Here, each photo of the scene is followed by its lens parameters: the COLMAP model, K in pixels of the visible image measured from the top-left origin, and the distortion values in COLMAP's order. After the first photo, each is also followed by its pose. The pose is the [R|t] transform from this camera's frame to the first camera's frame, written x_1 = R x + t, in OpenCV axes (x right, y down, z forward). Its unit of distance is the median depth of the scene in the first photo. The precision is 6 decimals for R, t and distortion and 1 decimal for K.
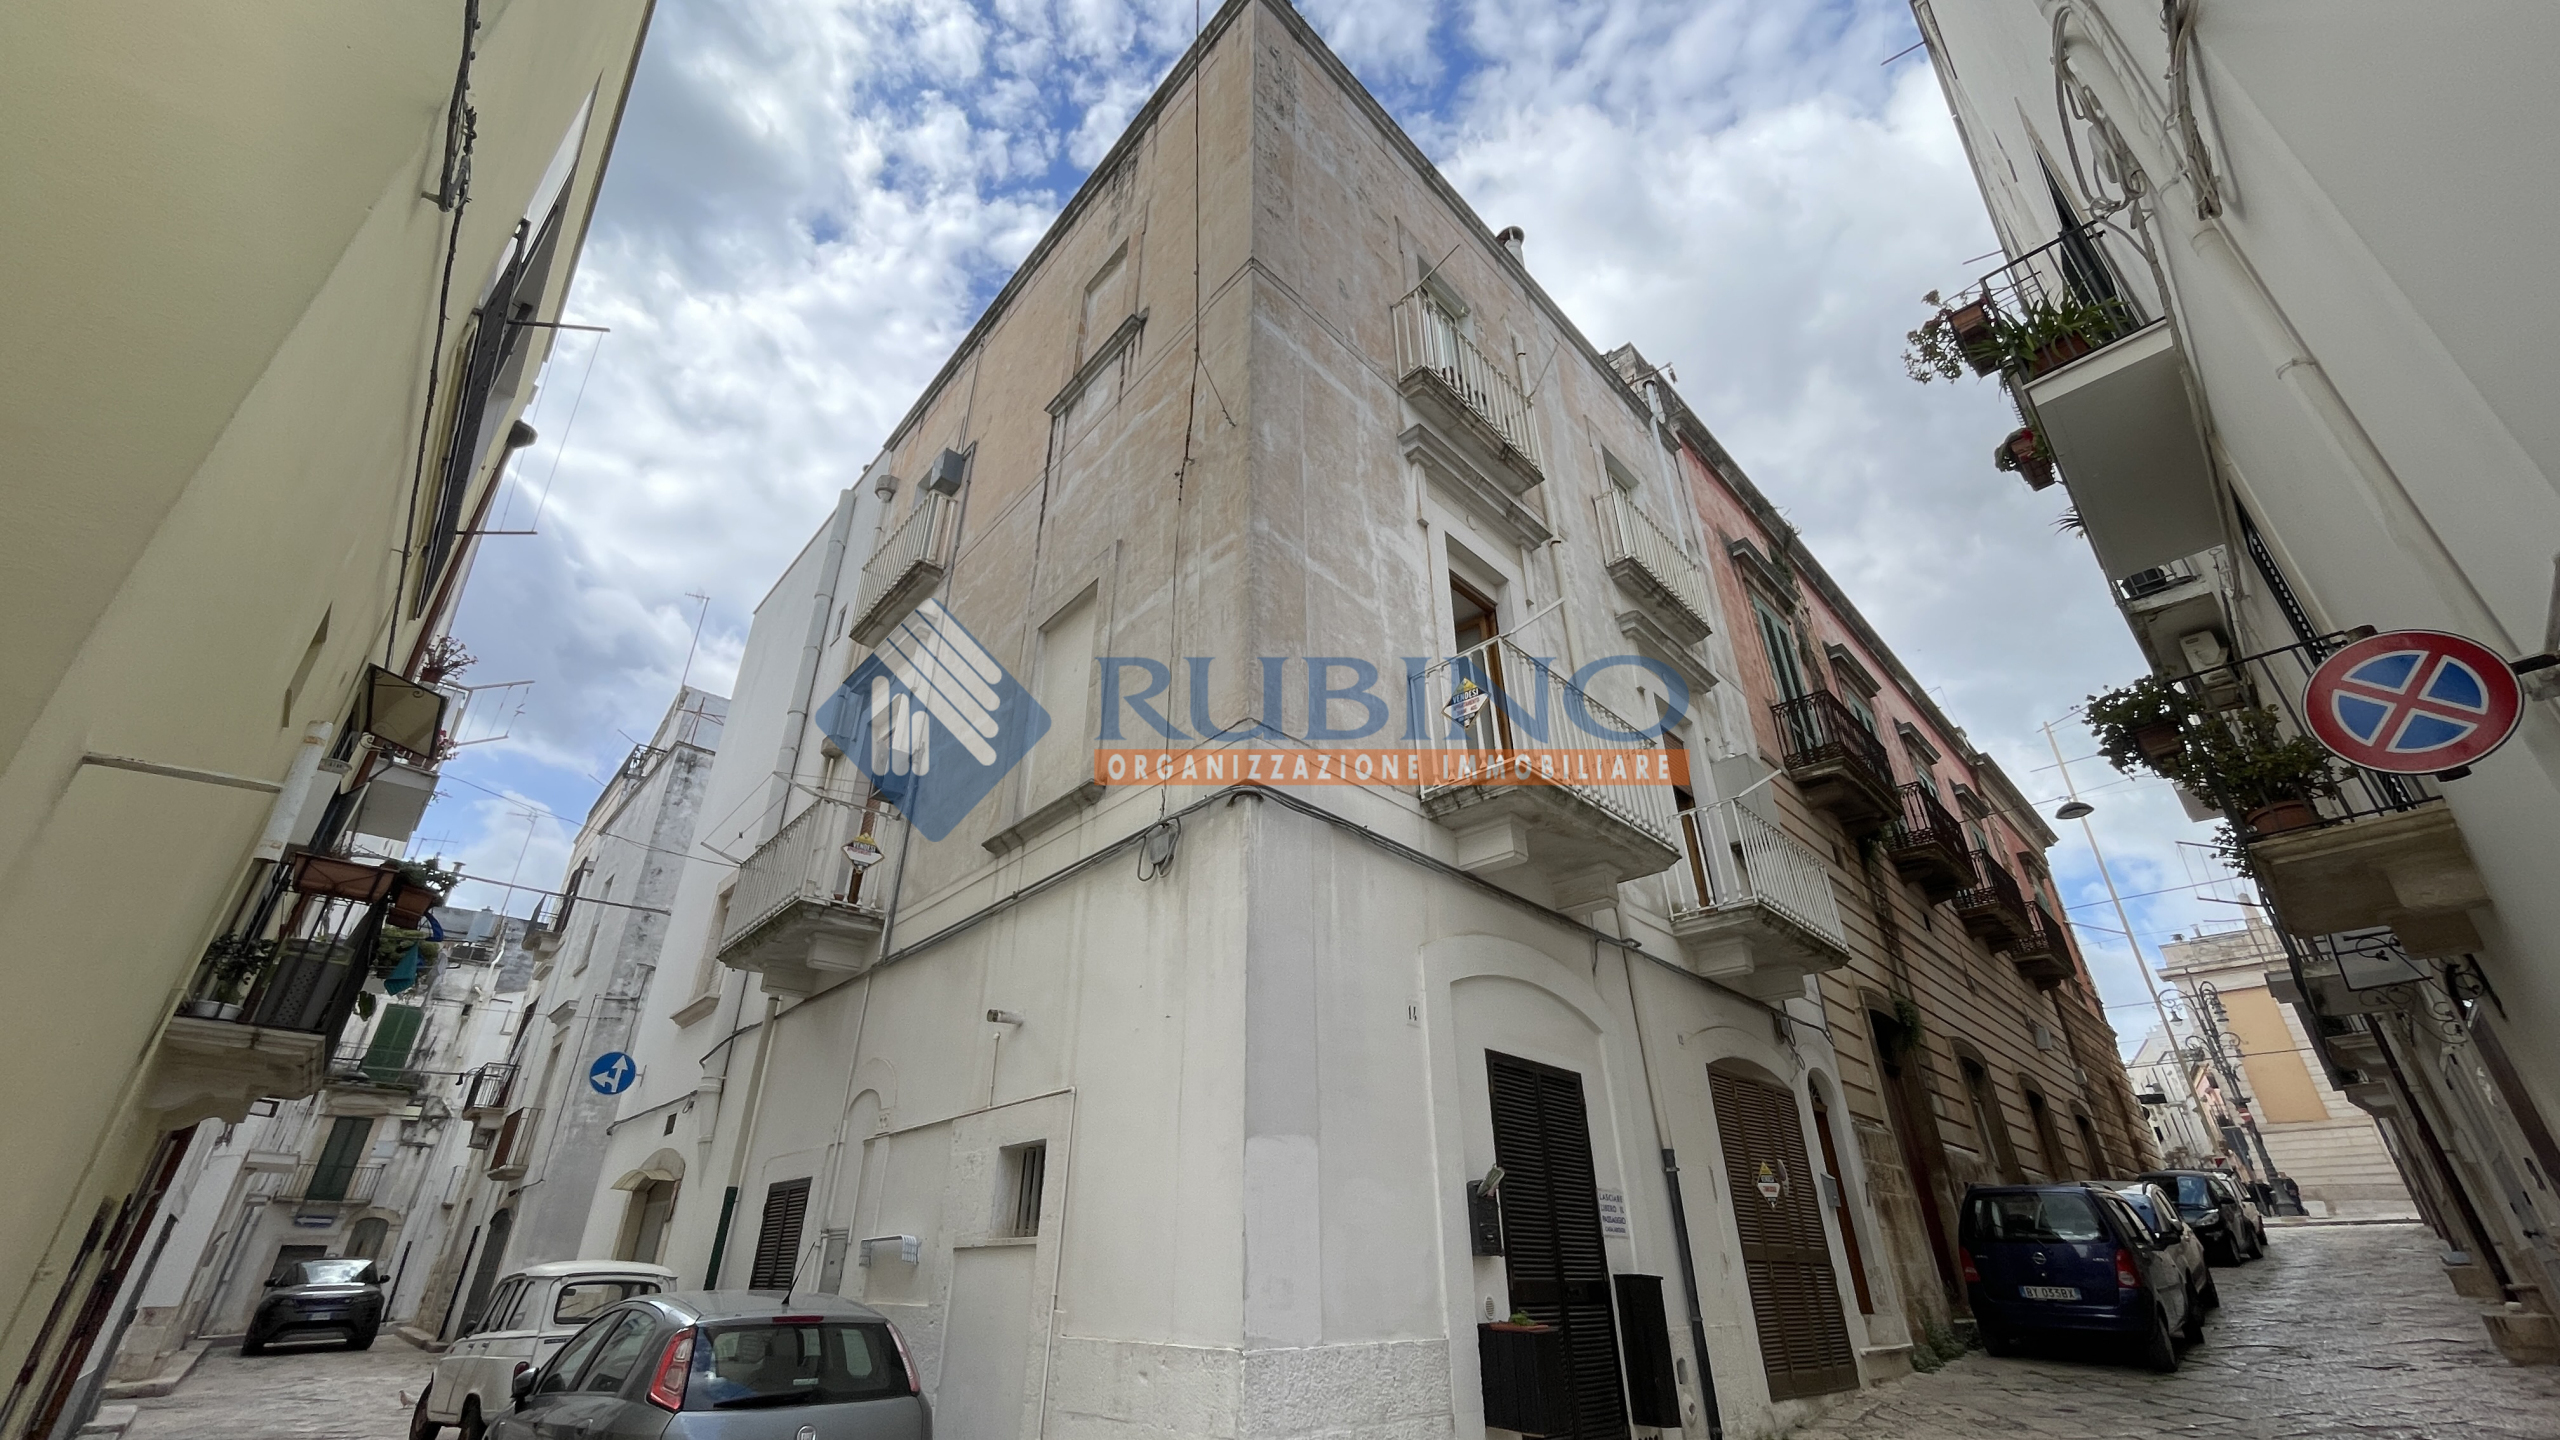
lens RADIAL K [[1034.5, 0, 1278.7], [0, 1034.5, 716.9], [0, 0, 1]] dist [-0.008991, 0.002685]
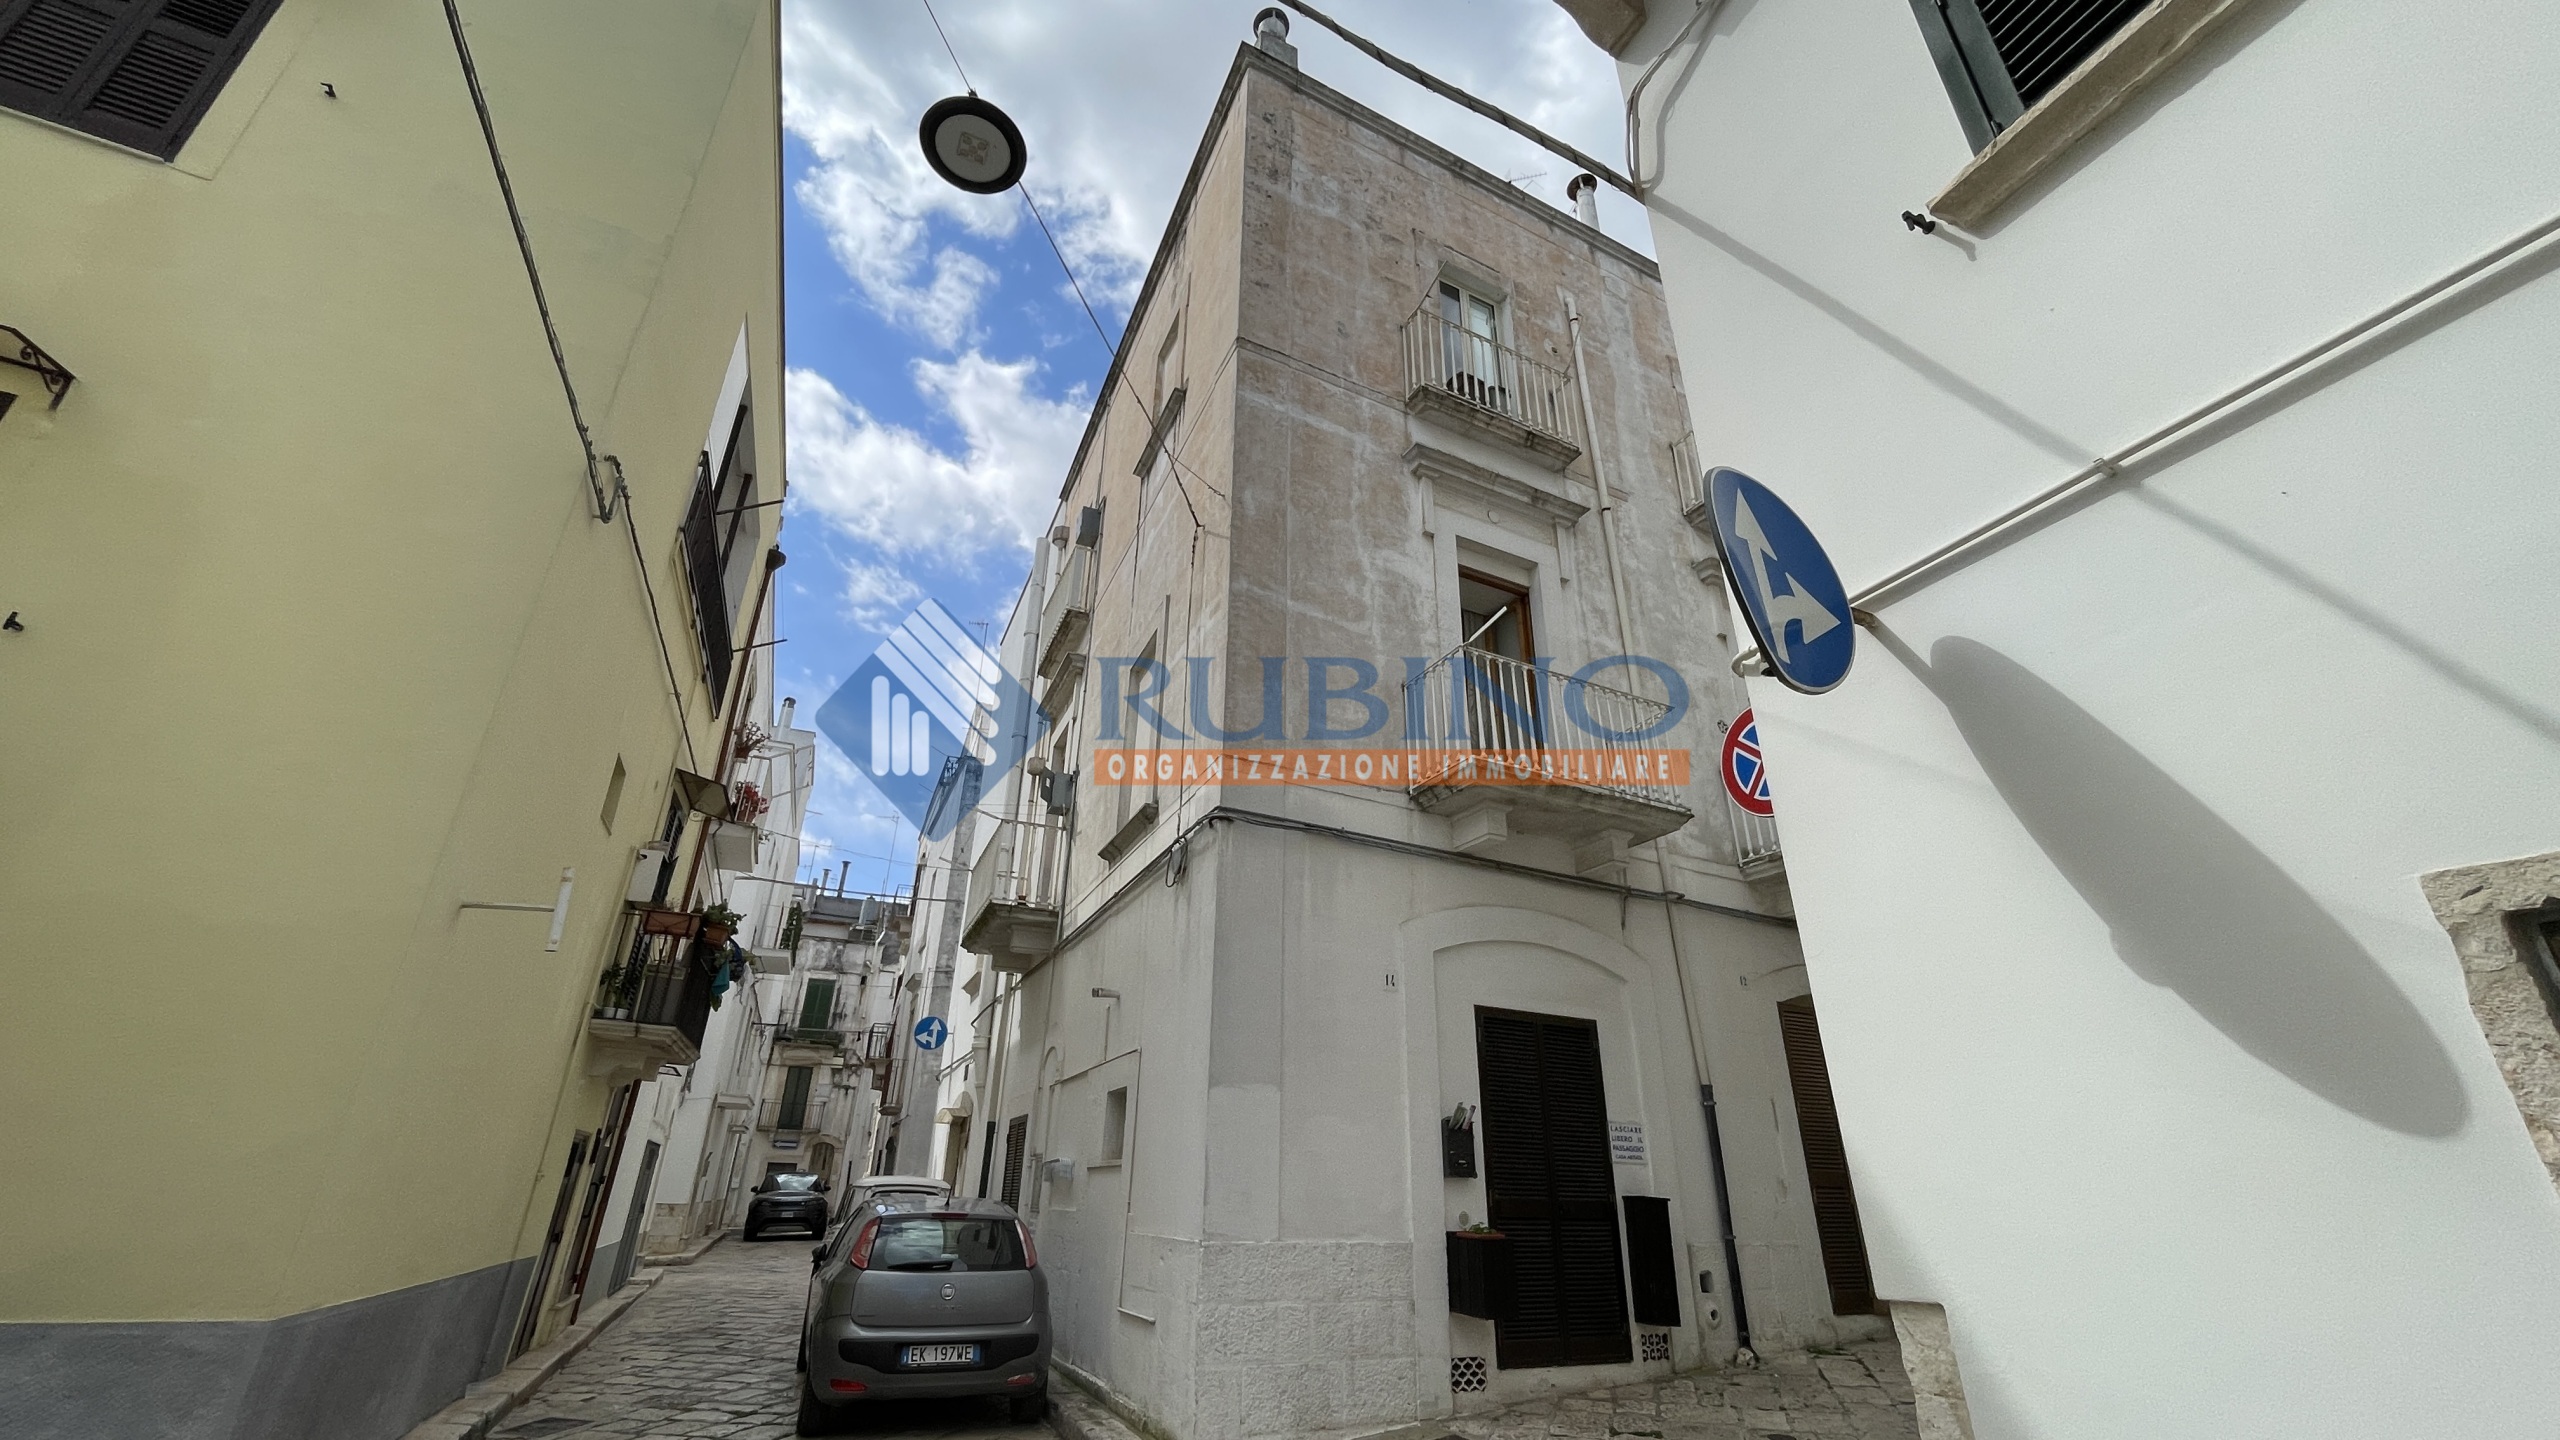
lens RADIAL K [[1034.5, 0, 1278.4], [0, 1034.5, 718.4], [0, 0, 1]] dist [-0.008991, 0.002685]
pose [[0.952184, -0.113656, -0.283597, 0.291572], [0.131038, 0.990443, 0.043028, -0.064159], [0.275996, -0.078133, 0.957978, -0.124481]]
